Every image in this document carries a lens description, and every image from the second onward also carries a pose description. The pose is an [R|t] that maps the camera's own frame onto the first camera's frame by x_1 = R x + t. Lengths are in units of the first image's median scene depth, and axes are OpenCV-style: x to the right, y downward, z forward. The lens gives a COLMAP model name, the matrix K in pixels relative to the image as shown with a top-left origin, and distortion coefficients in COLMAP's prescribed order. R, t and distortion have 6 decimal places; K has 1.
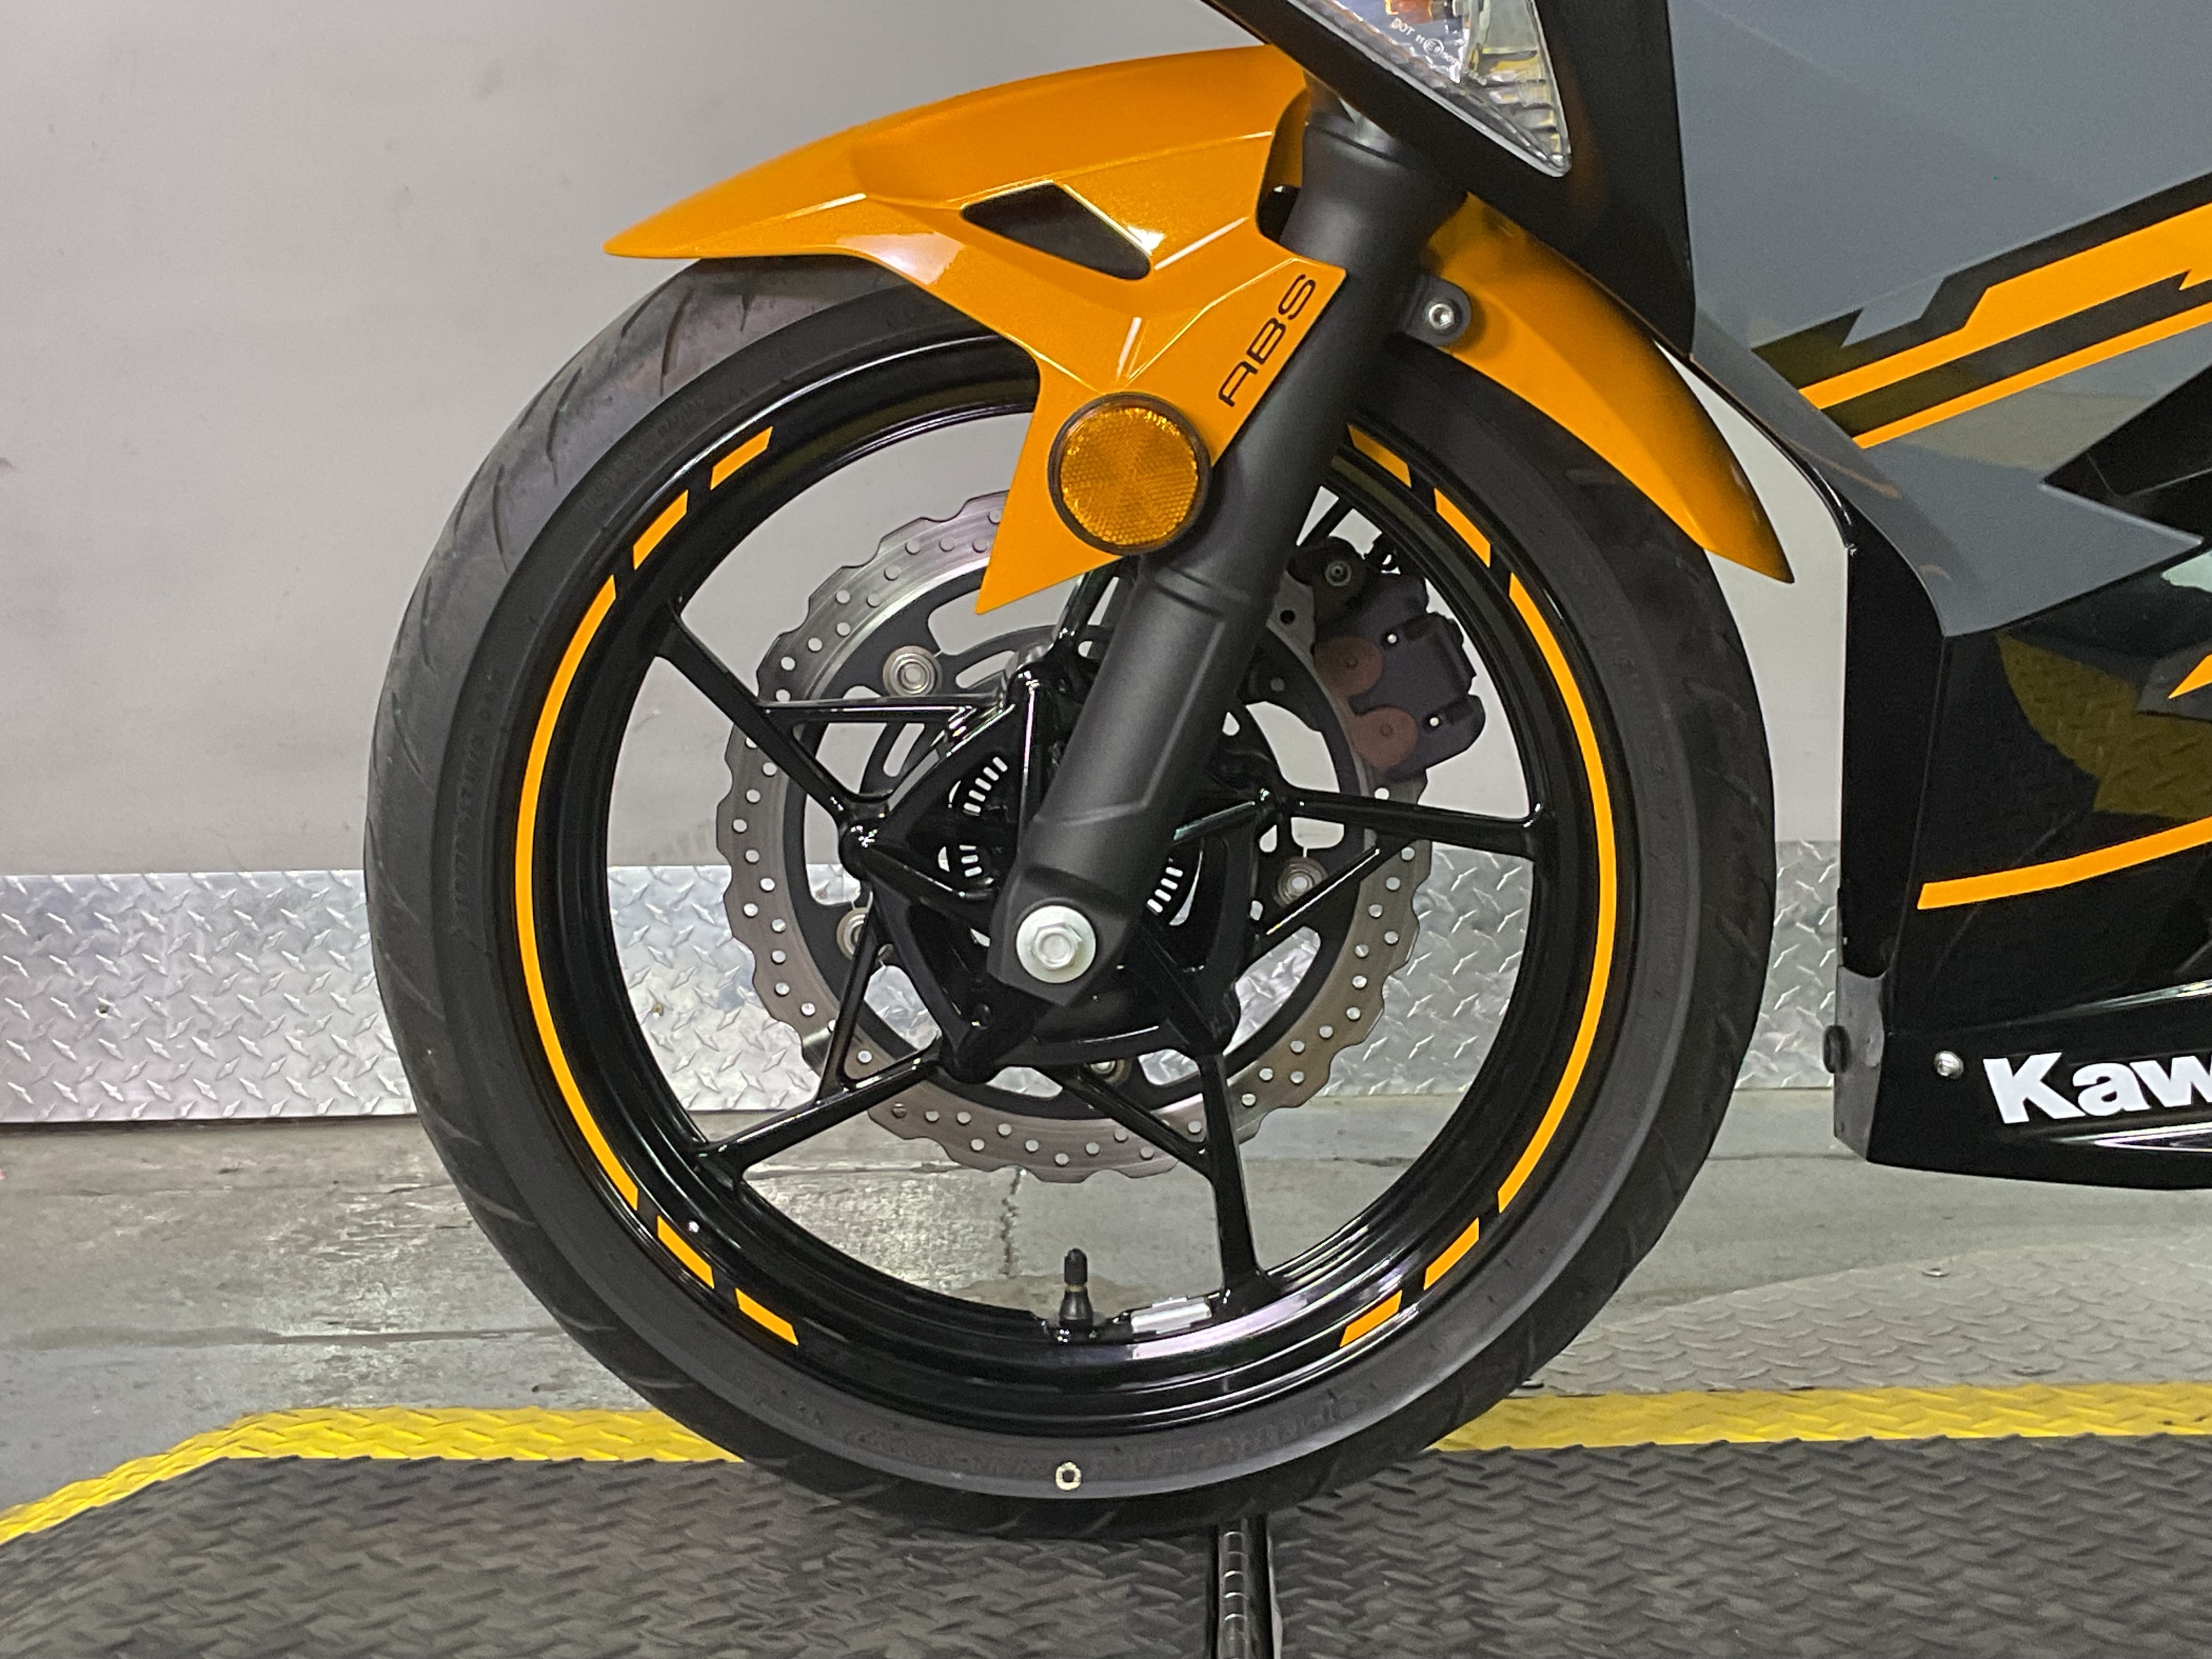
lens RADIAL K [[3476.7, 0, 1126.3], [0, 3476.7, 832.5], [0, 0, 1]] dist [0.129666, 0.000000]
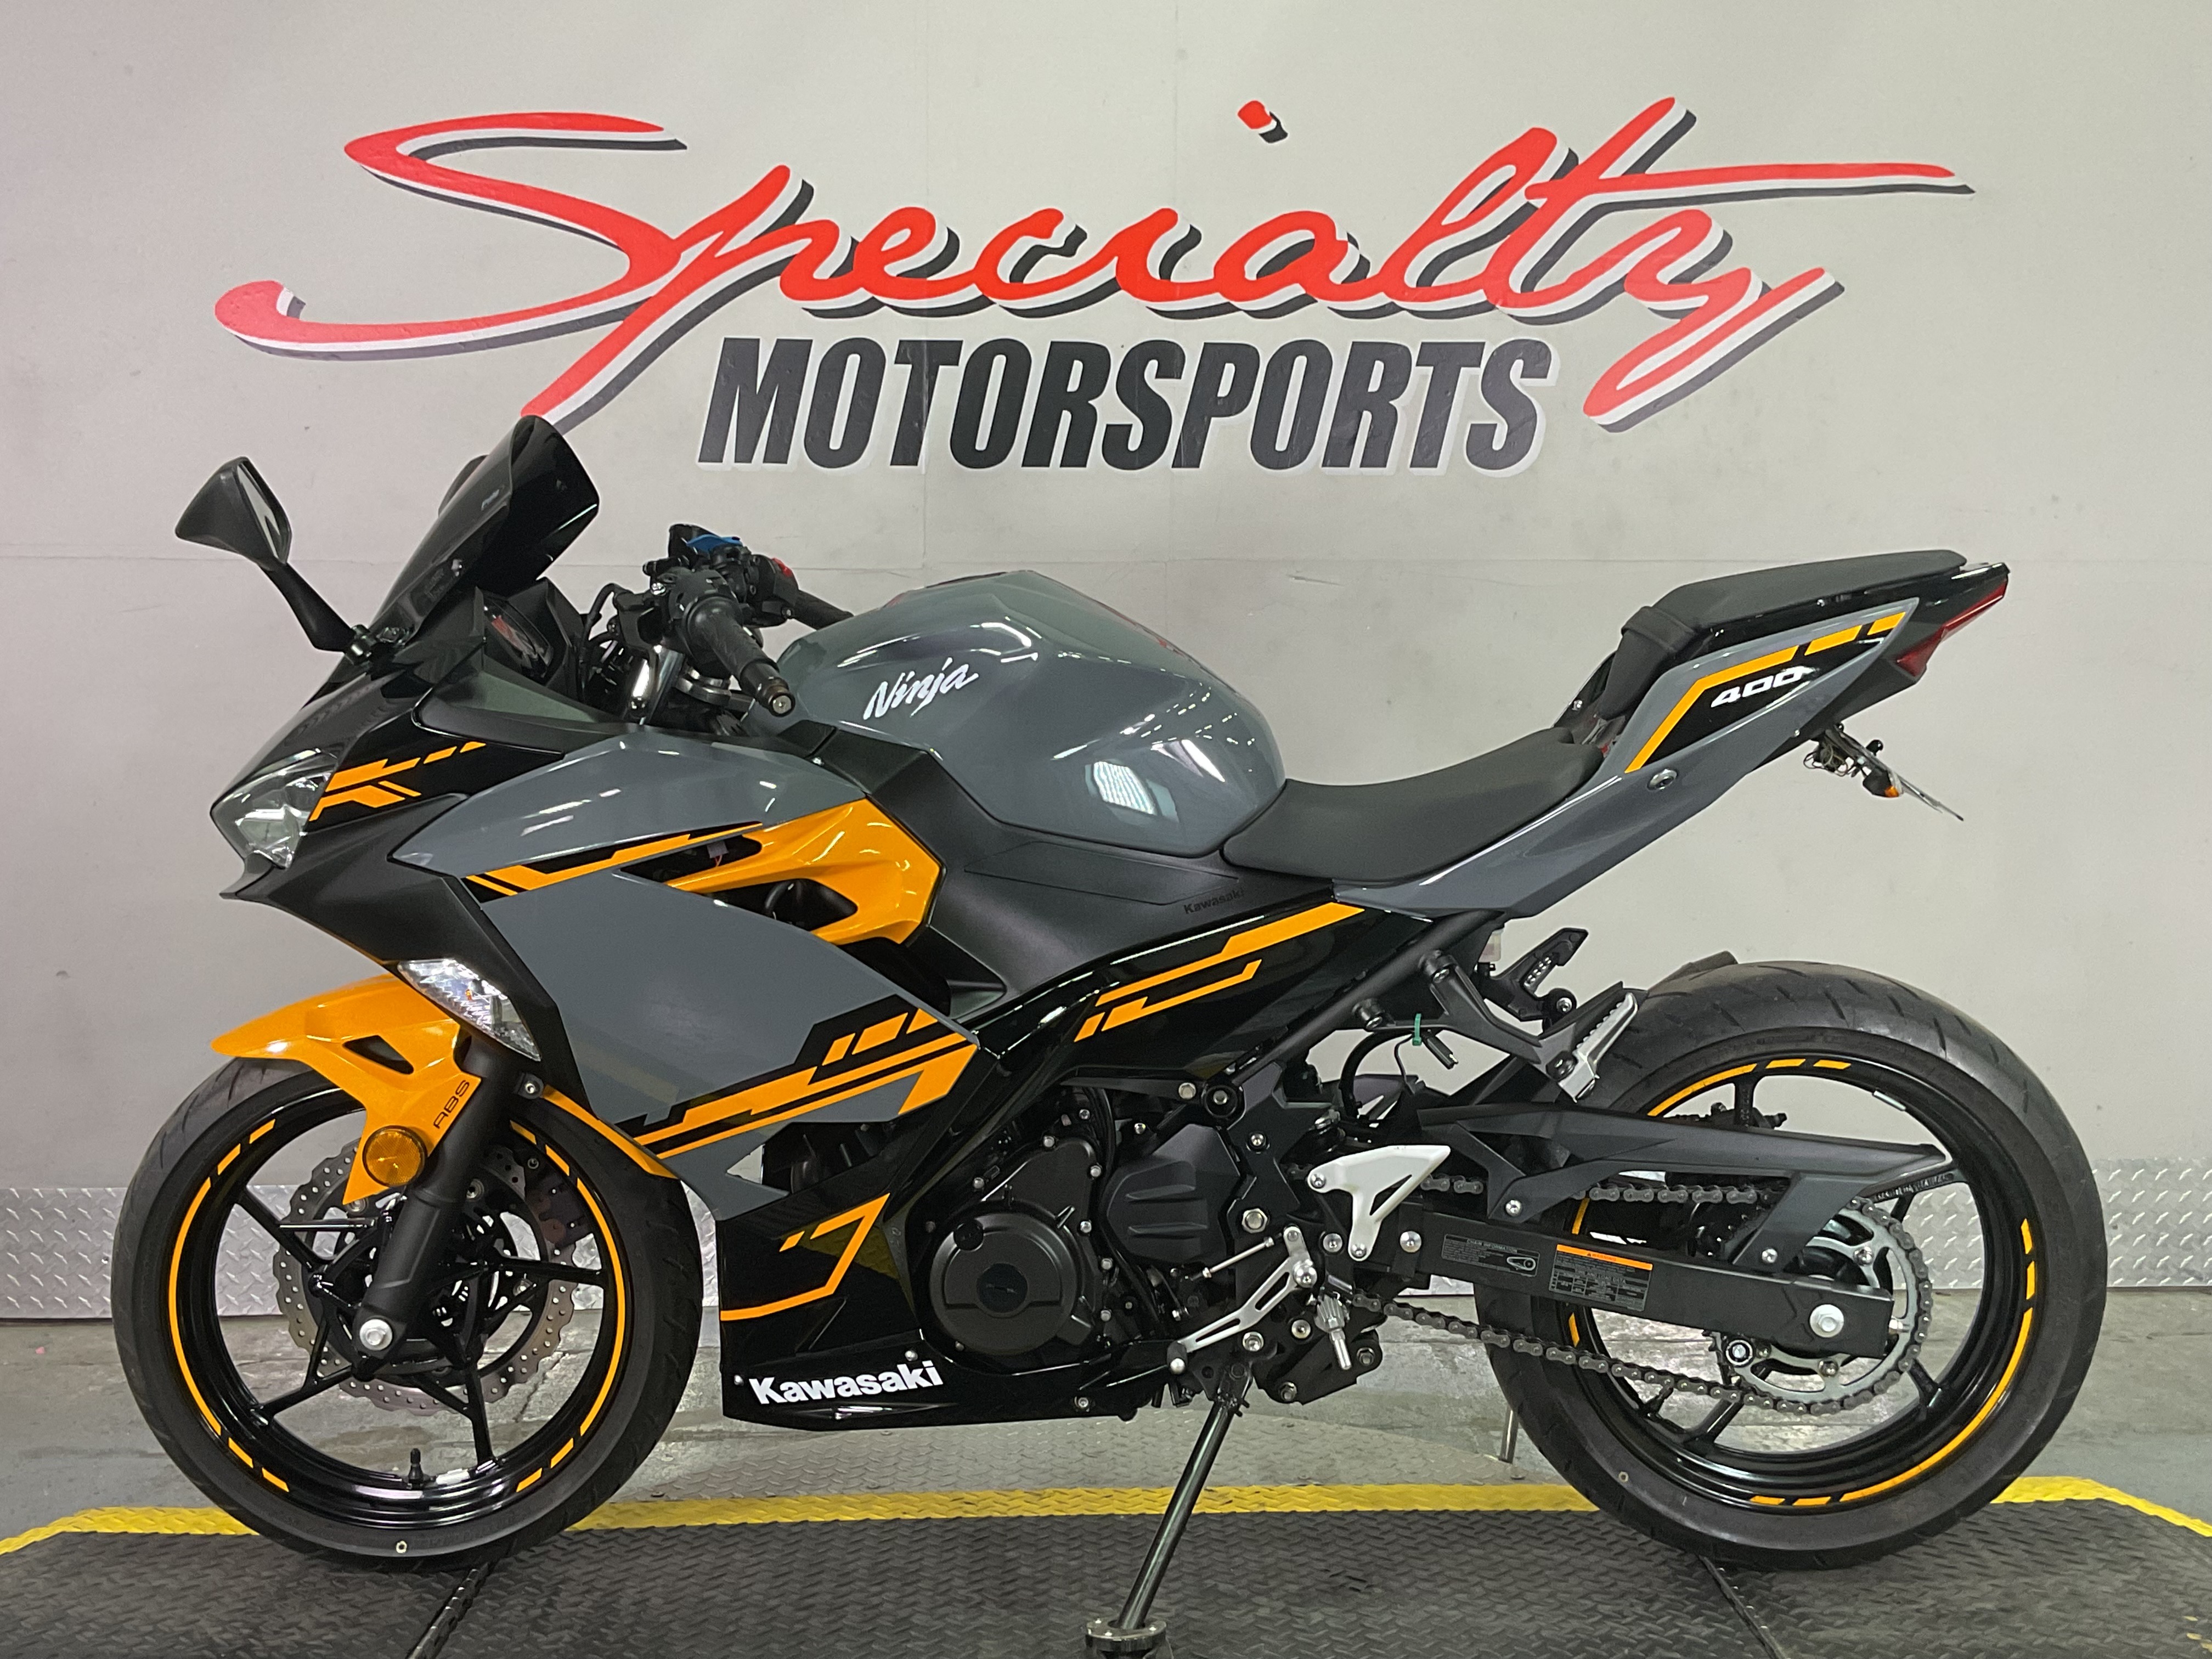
lens RADIAL K [[2418.2, 0, 1109.7], [0, 2418.2, 844.2], [0, 0, 1]] dist [0.054605, 0.000000]
pose [[0.999030, 0.013970, 0.041765, 0.262792], [-0.011383, 0.998040, -0.061543, -0.133386], [-0.042543, 0.061008, 0.997230, -0.483841]]
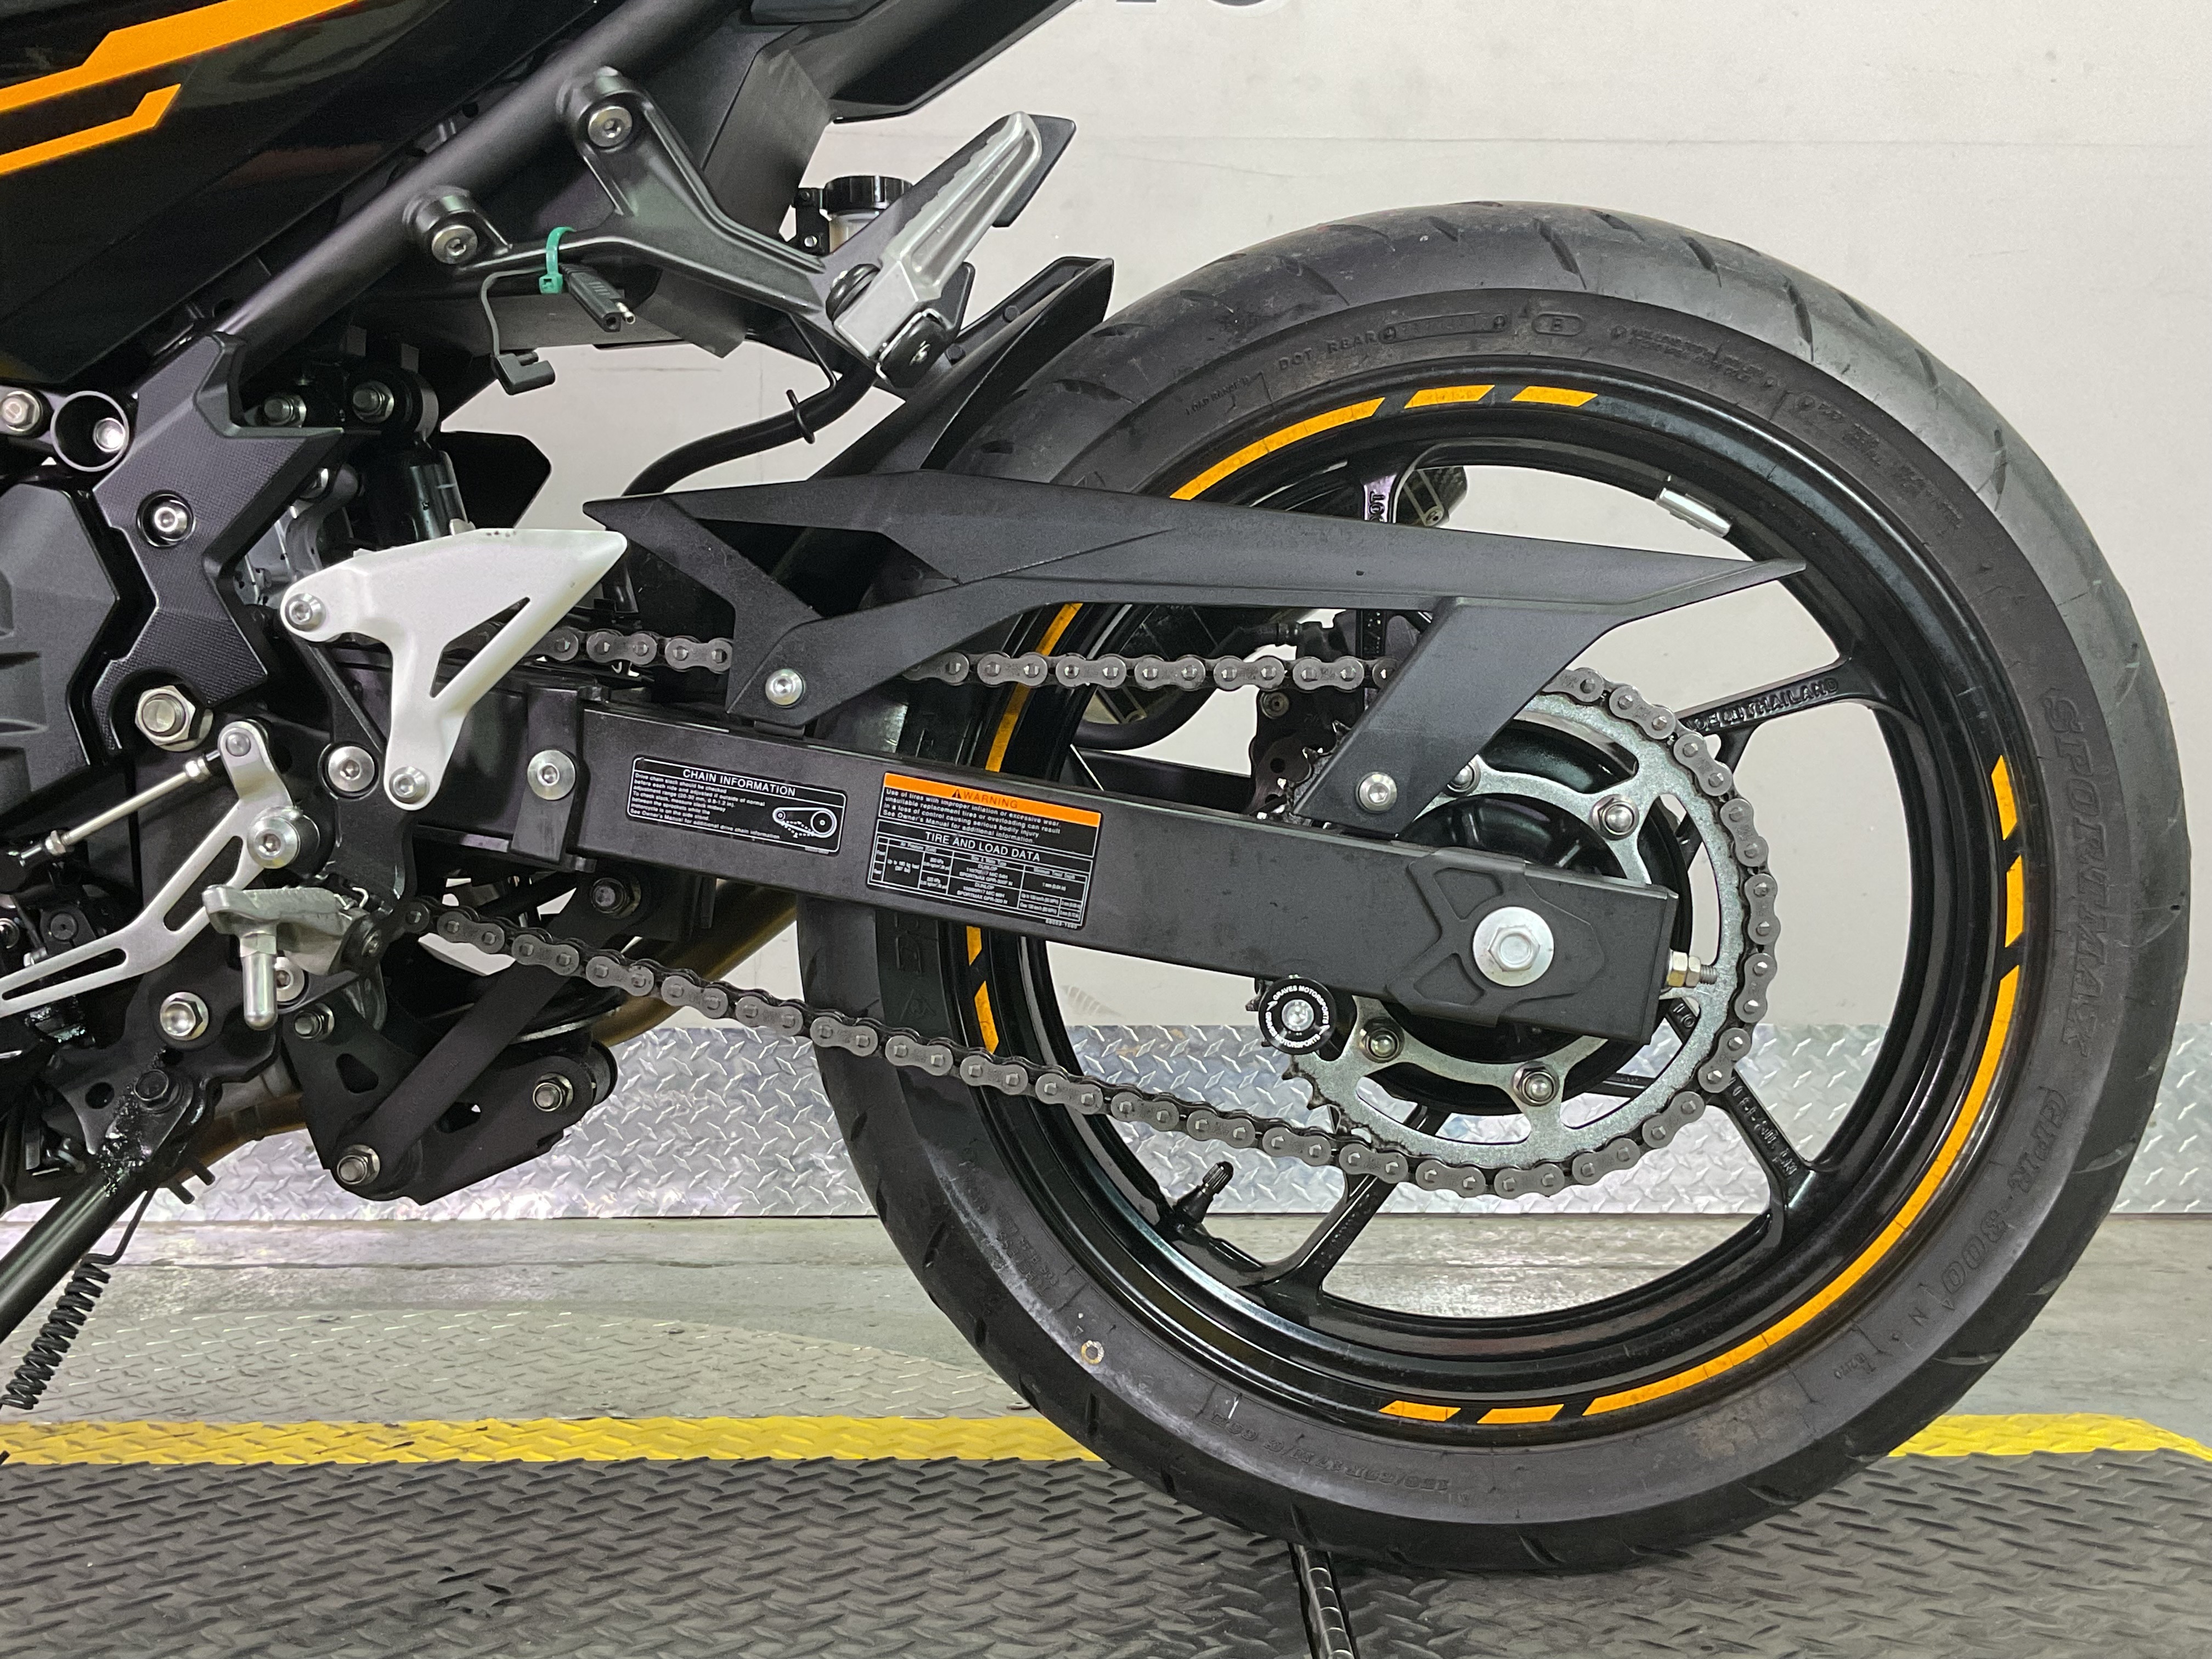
lens RADIAL K [[2313.3, 0, 1085.0], [0, 2313.3, 825.2], [0, 0, 1]] dist [0.035227, 0.000000]
pose [[0.999572, 0.024290, 0.016311, 0.531794], [-0.022271, 0.993204, -0.114239, 0.029024], [-0.018975, 0.113826, 0.993319, 0.145971]]
